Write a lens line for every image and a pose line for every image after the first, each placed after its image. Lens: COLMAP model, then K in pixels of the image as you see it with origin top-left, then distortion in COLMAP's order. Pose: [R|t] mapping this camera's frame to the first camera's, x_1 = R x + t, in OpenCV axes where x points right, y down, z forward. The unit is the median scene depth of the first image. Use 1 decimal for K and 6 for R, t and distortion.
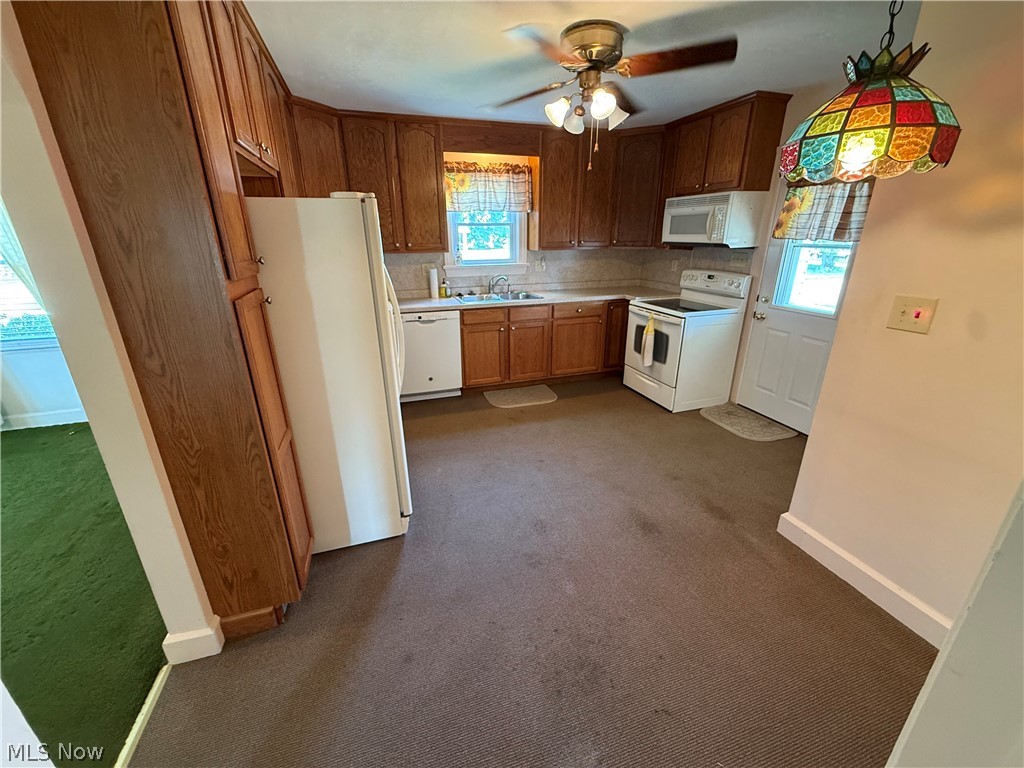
lens RADIAL K [[409.5, 0, 510.2], [0, 409.5, 382.4], [0, 0, 1]] dist [0.001927, -0.000473]
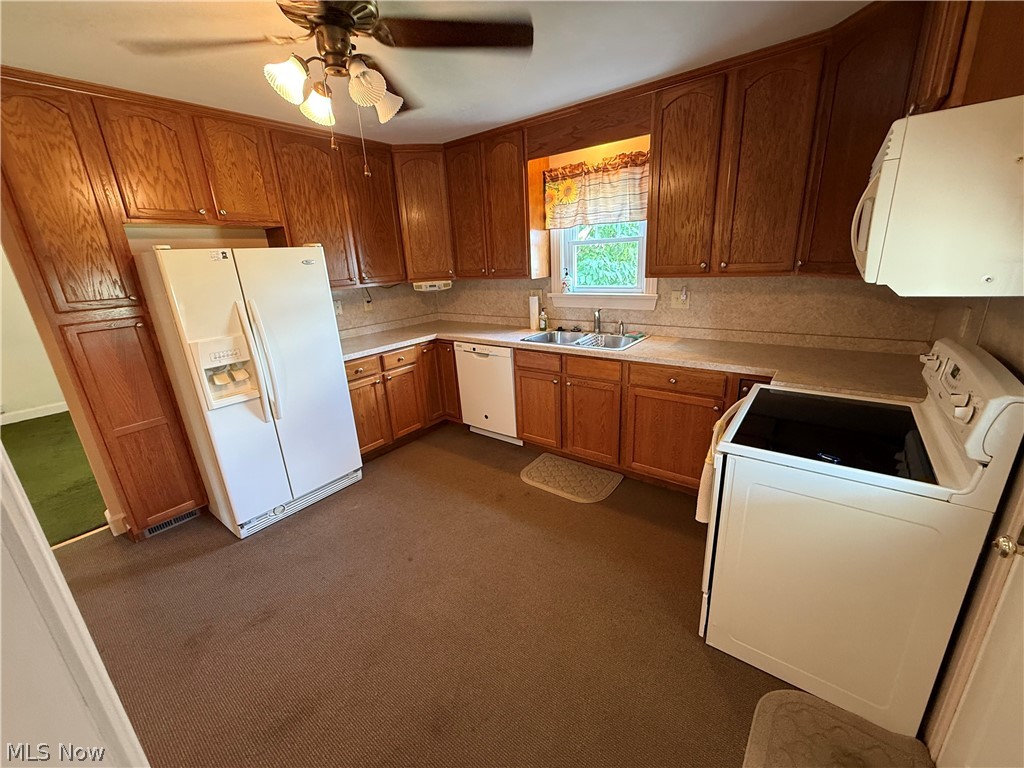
lens RADIAL K [[409.5, 0, 510.2], [0, 409.5, 382.4], [0, 0, 1]] dist [0.001927, -0.000473]
pose [[0.557505, 0.228102, -0.798222, 0.539206], [-0.238727, 0.964949, 0.109011, -0.191912], [0.795109, 0.129783, 0.592418, 0.491432]]
